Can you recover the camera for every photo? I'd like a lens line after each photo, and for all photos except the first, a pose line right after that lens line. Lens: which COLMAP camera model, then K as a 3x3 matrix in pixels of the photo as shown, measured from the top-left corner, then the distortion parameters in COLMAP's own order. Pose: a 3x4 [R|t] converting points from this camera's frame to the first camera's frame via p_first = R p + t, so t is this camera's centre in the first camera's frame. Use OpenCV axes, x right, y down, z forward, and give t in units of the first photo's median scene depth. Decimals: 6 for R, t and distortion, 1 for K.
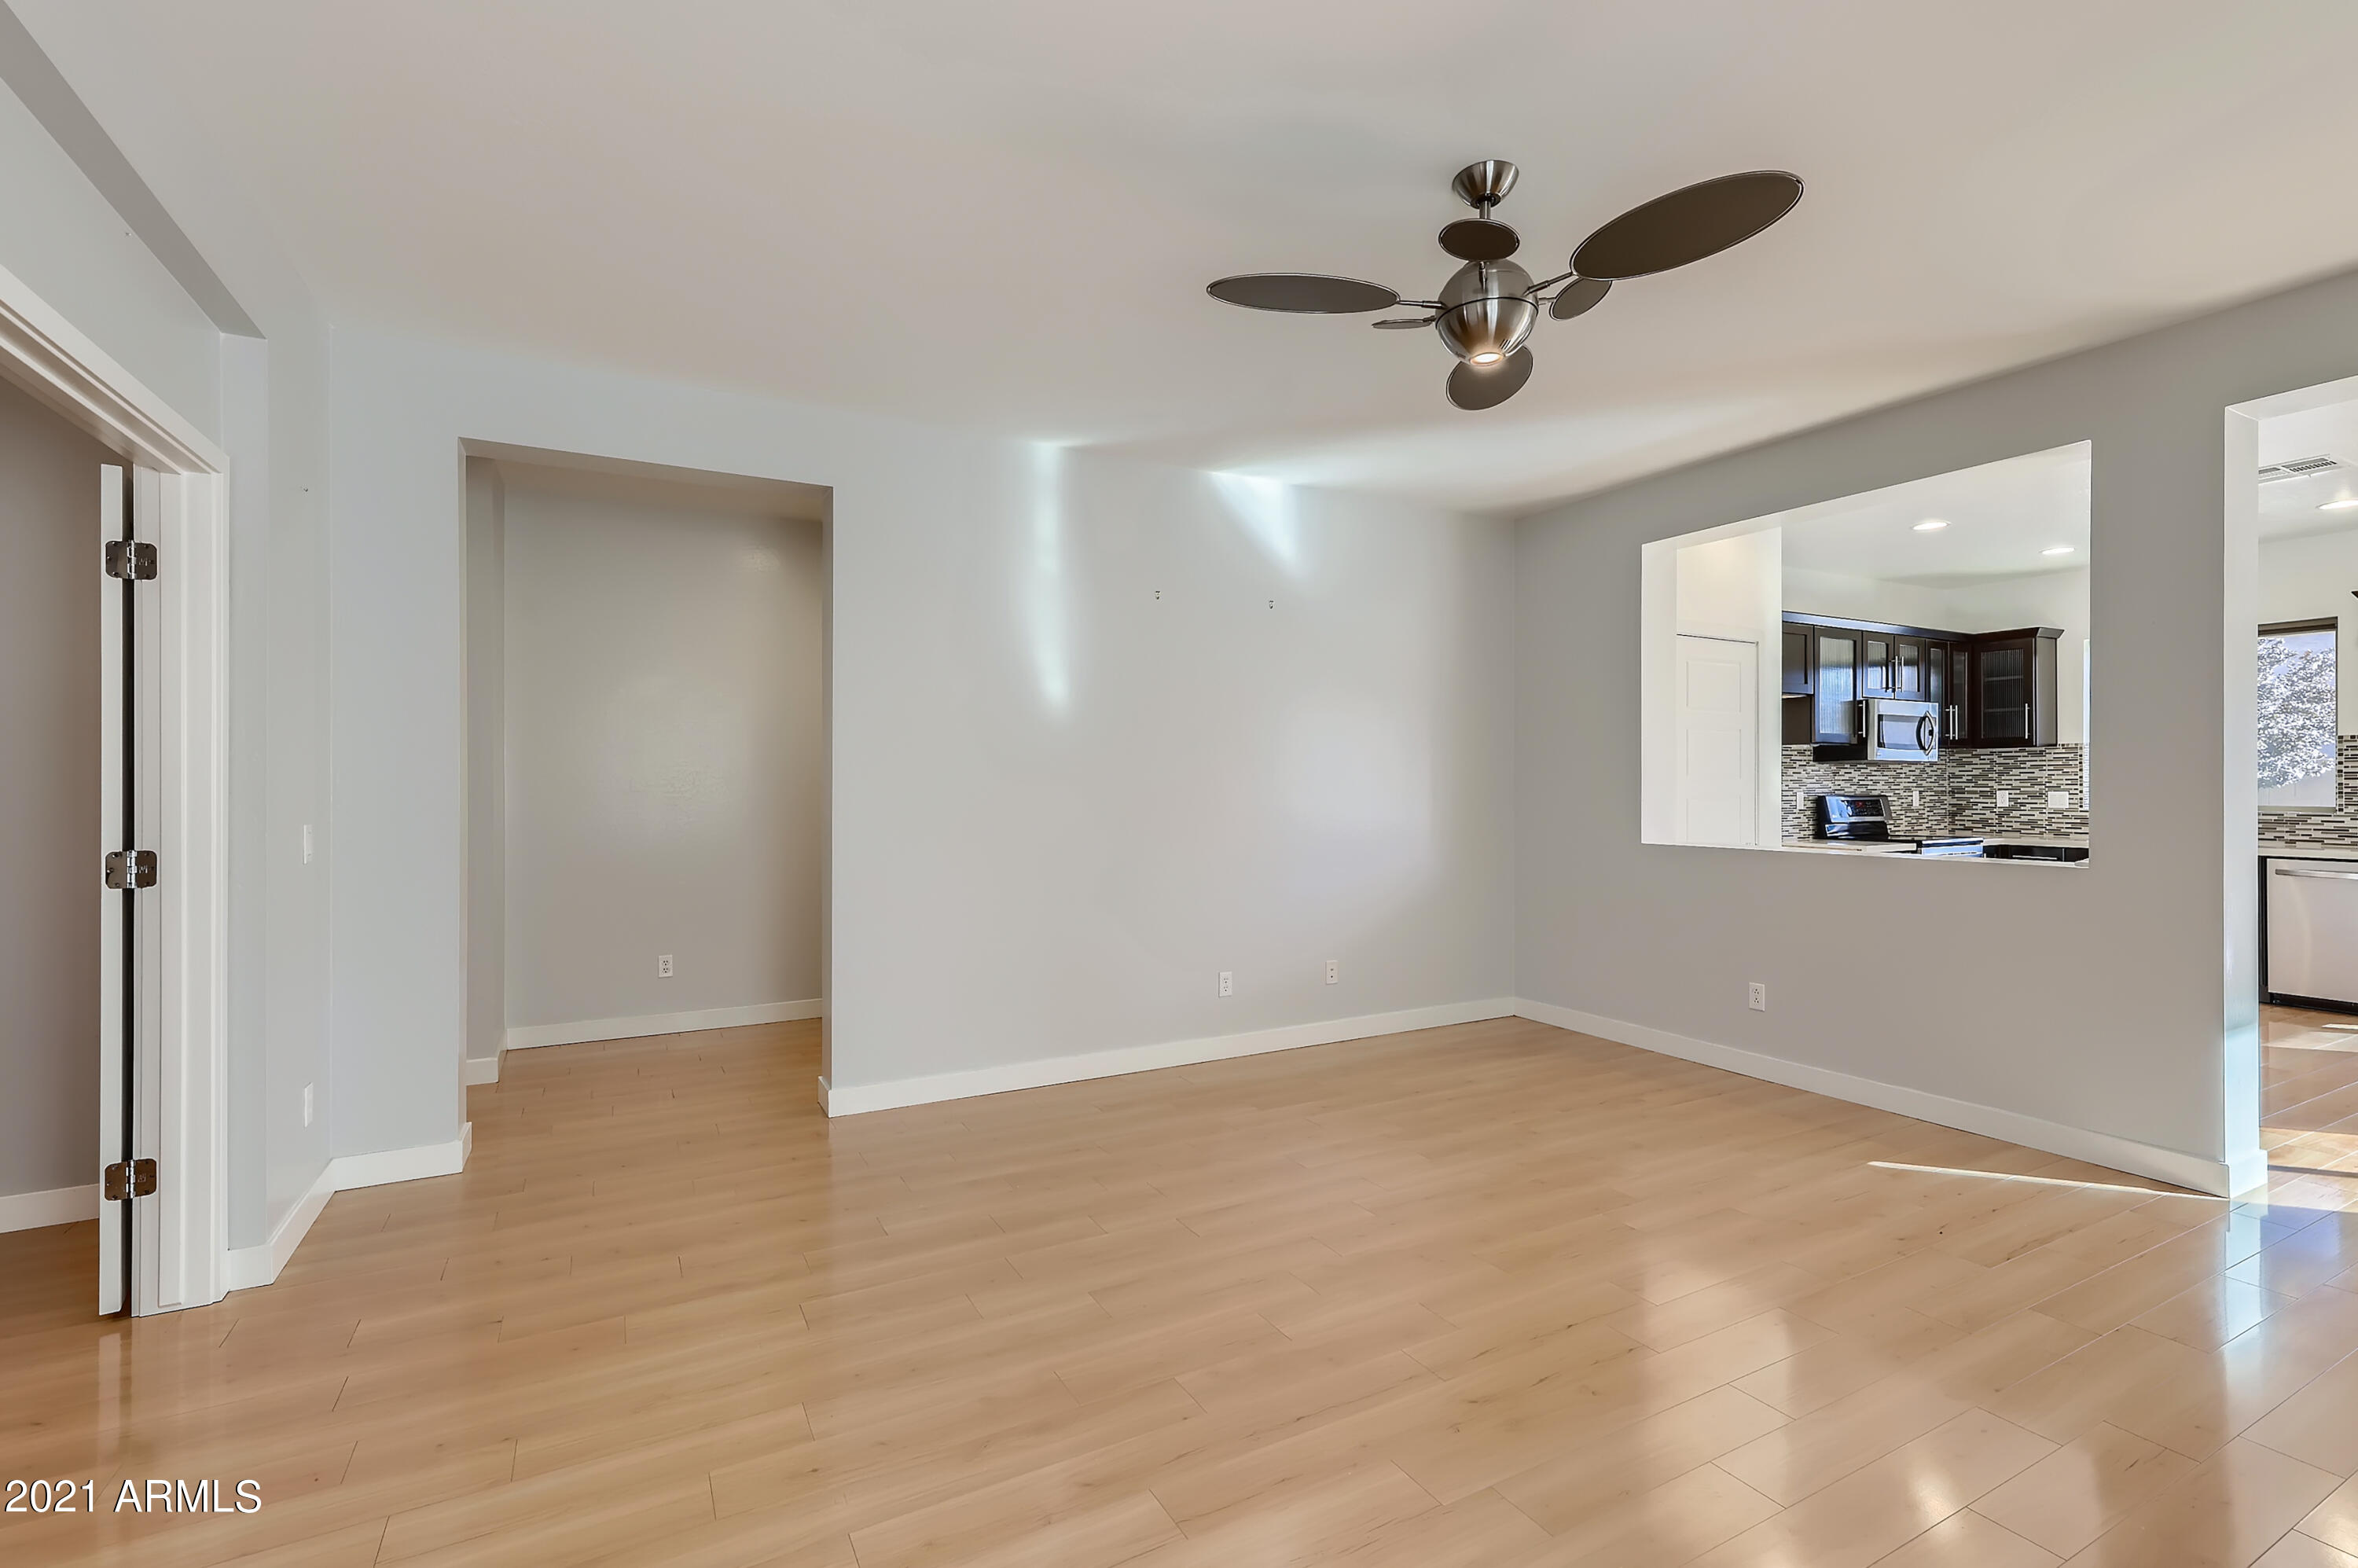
lens RADIAL K [[1045.9, 0, 1174.5], [0, 1045.9, 779.1], [0, 0, 1]] dist [0.009217, -0.000144]
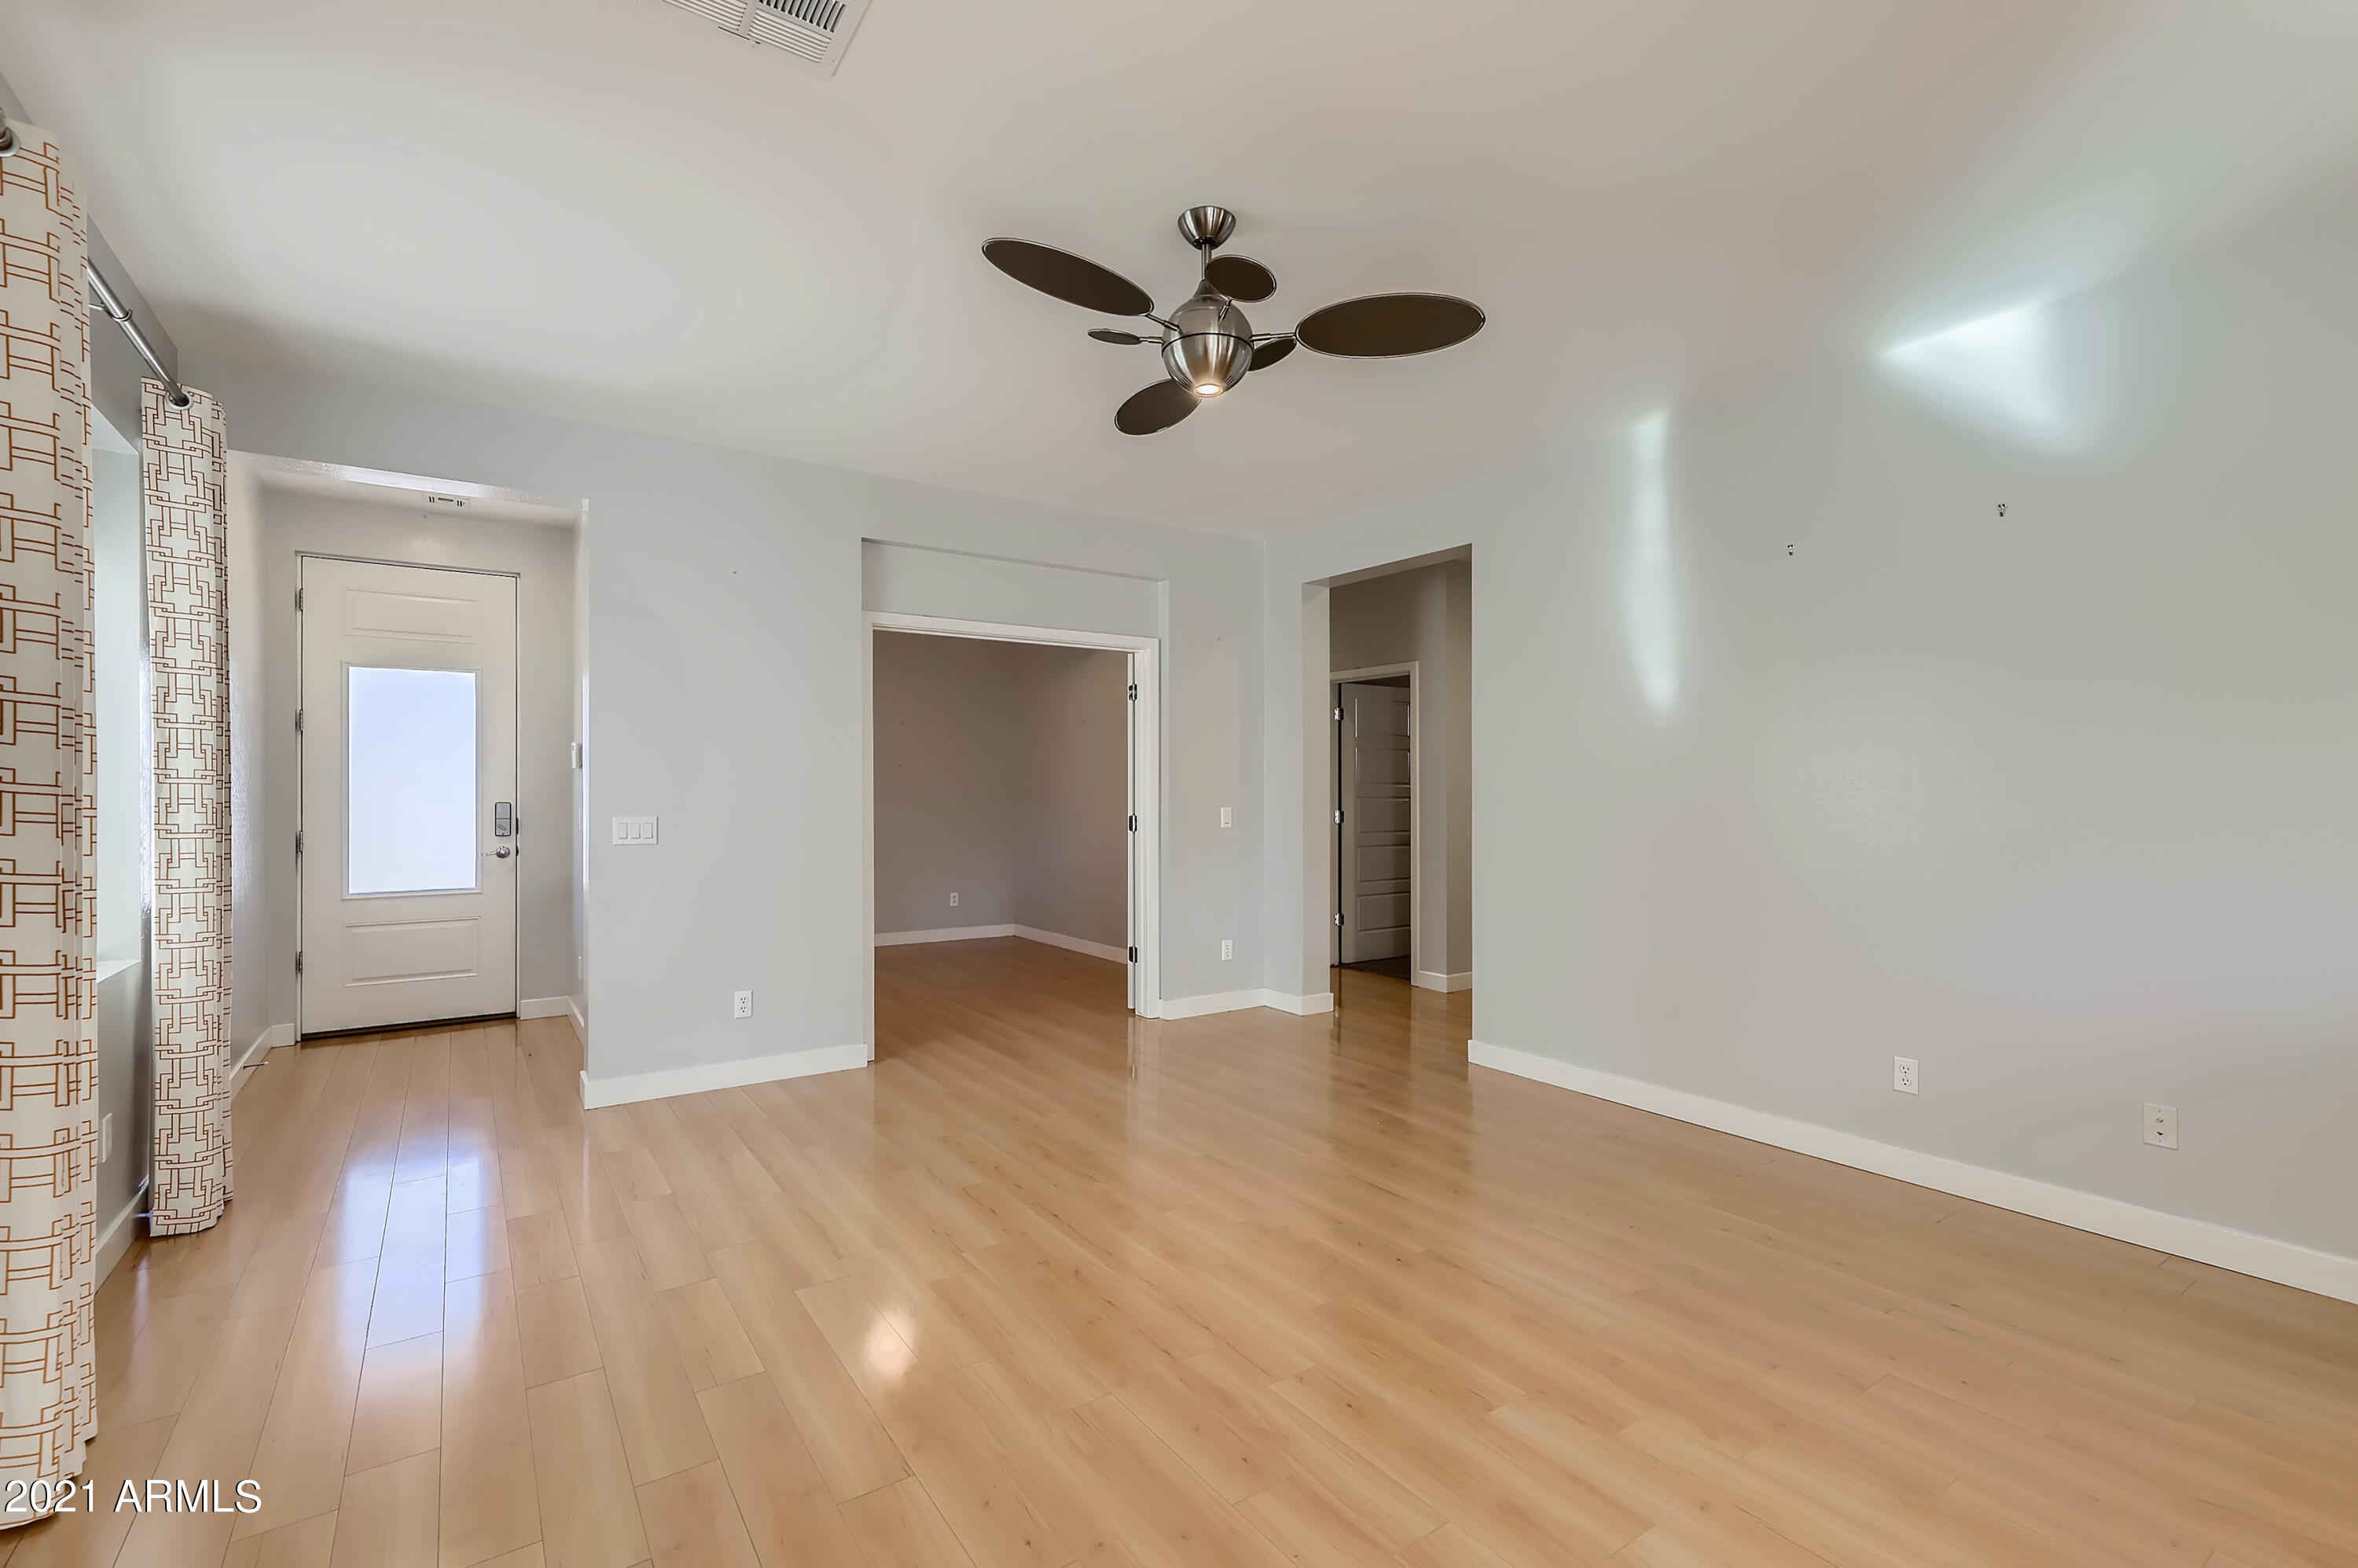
lens RADIAL K [[1045.9, 0, 1181.2], [0, 1045.9, 803.3], [0, 0, 1]] dist [0.009217, -0.000144]
pose [[0.107724, 0.014898, -0.994069, 0.467540], [-0.000715, 0.999889, 0.014907, 0.001566], [0.994181, -0.000895, 0.107722, 0.297675]]
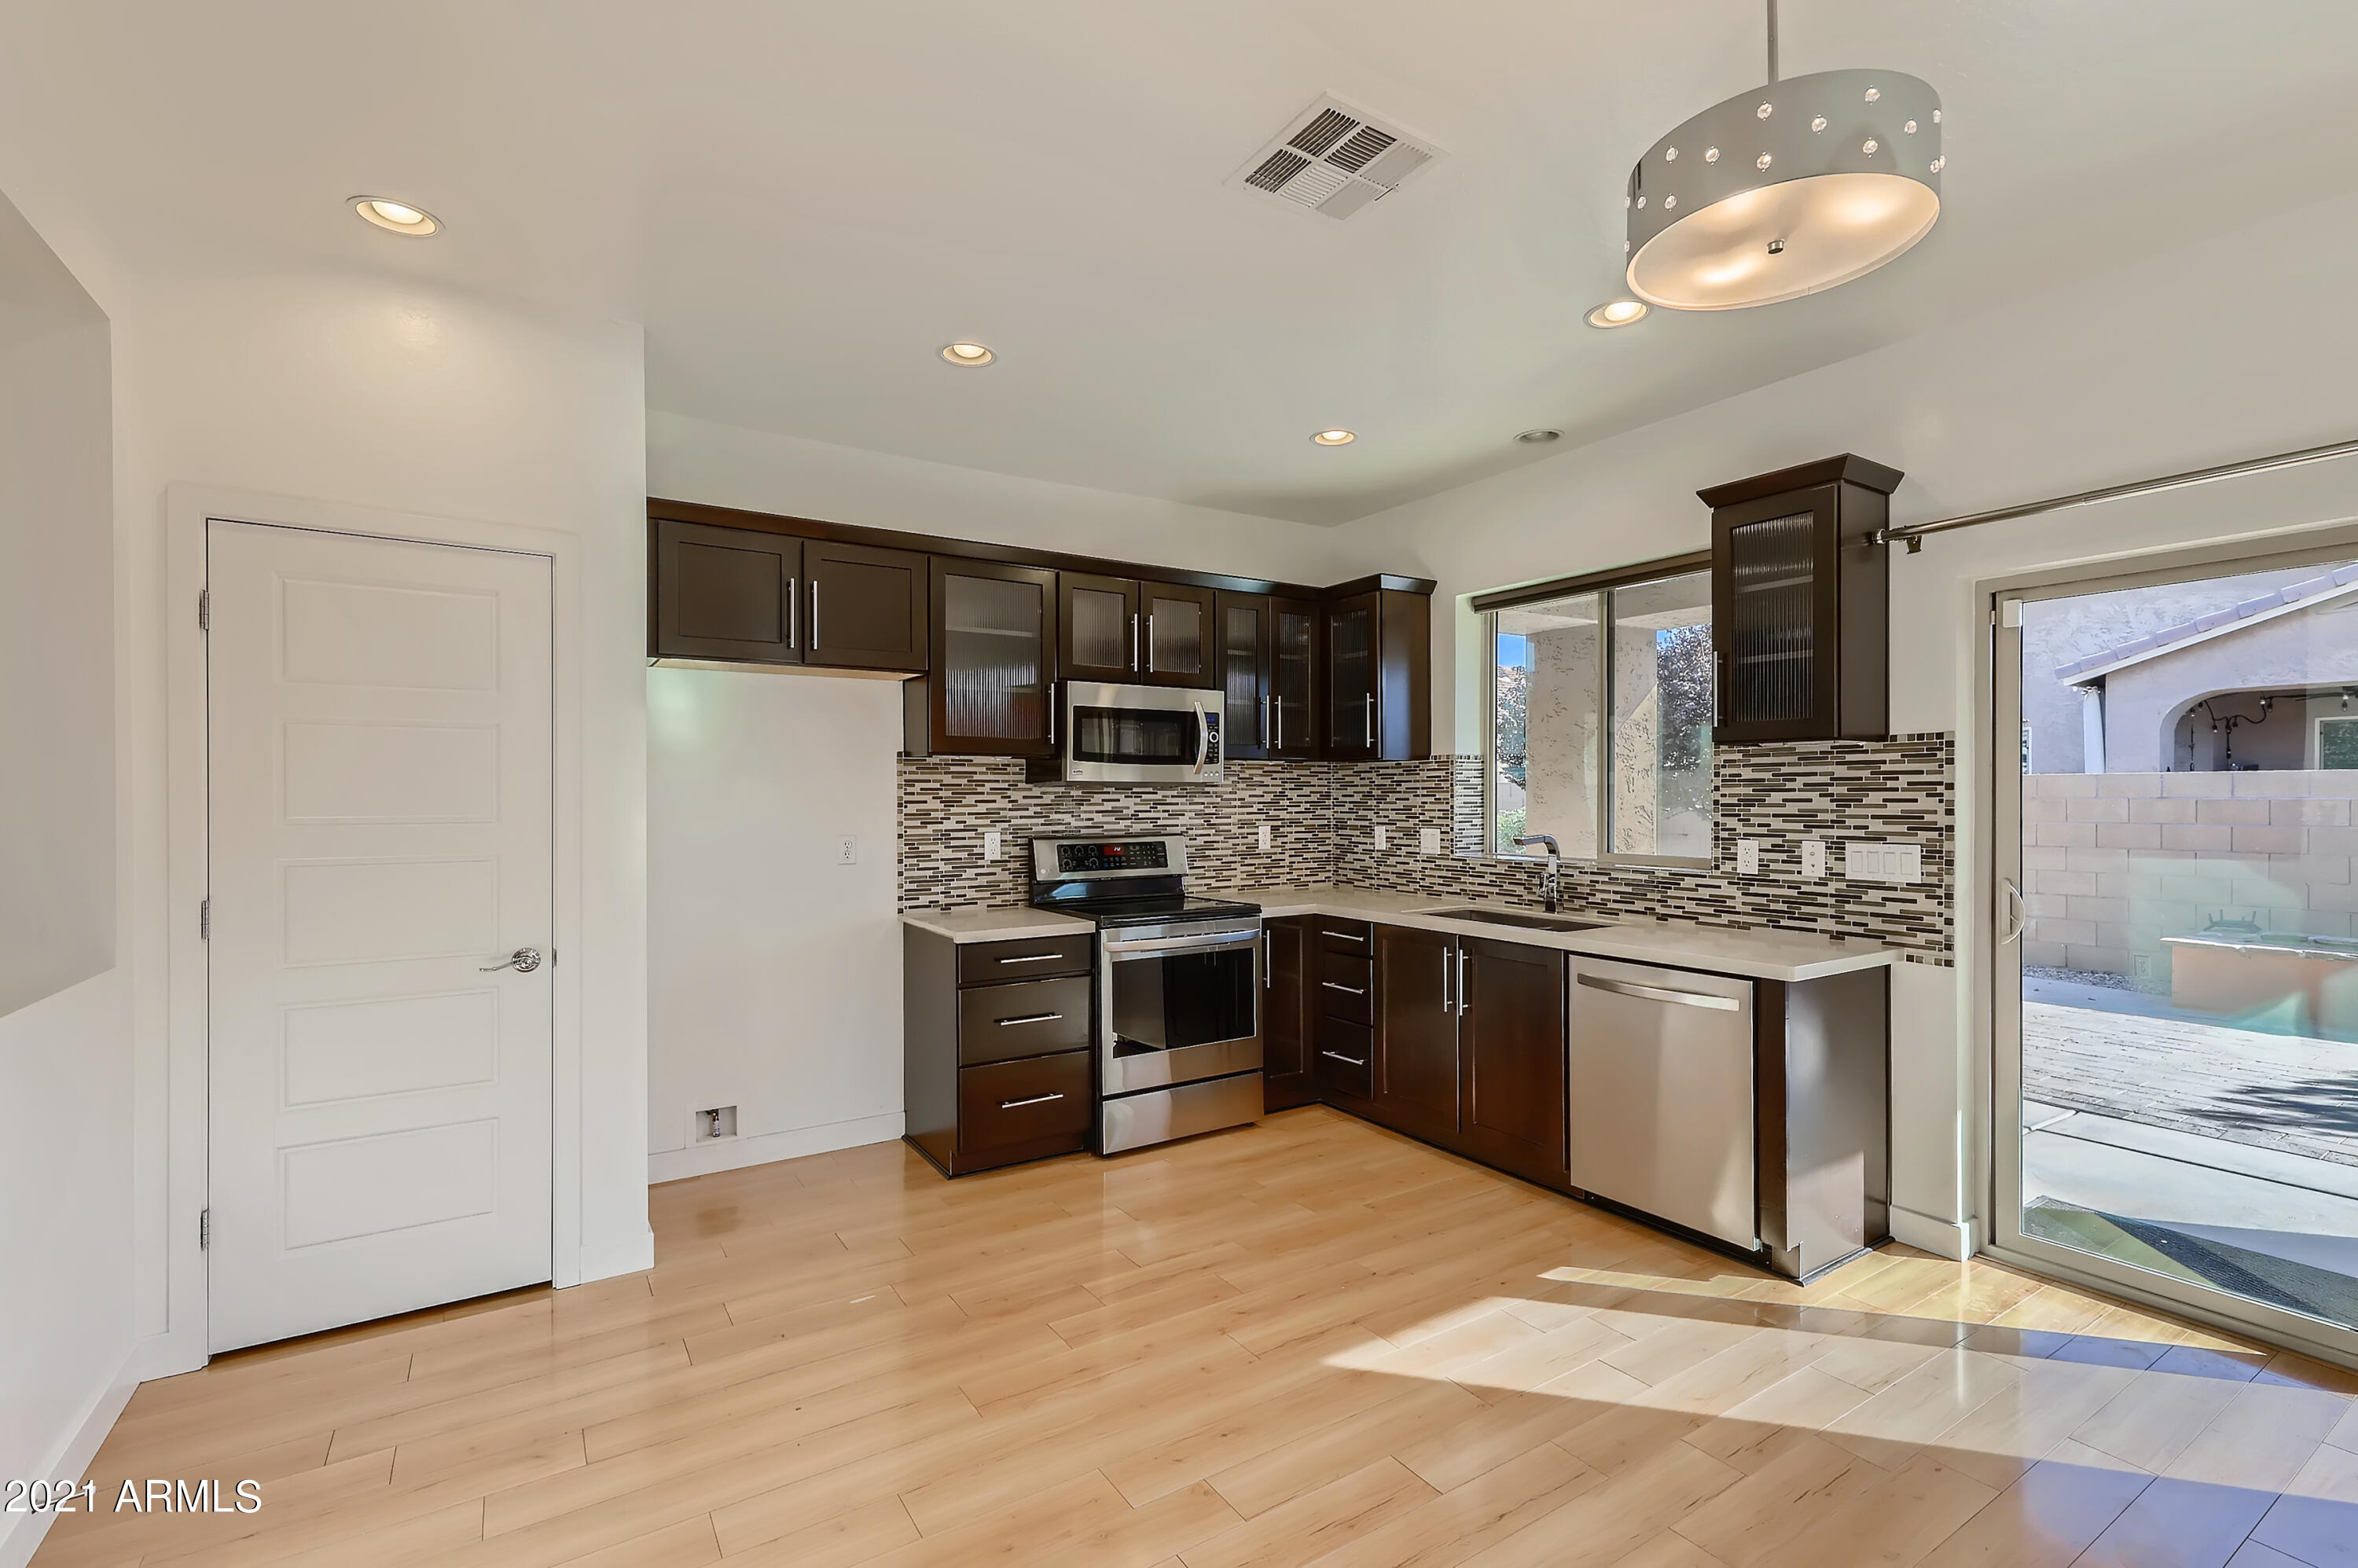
lens RADIAL K [[1045.9, 0, 1167.5], [0, 1045.9, 791.7], [0, 0, 1]] dist [0.009217, -0.000144]
pose [[0.998385, -0.000612, 0.056807, 0.658954], [0.000538, 0.999999, 0.001320, -0.012360], [-0.056808, -0.001288, 0.998384, 0.370306]]
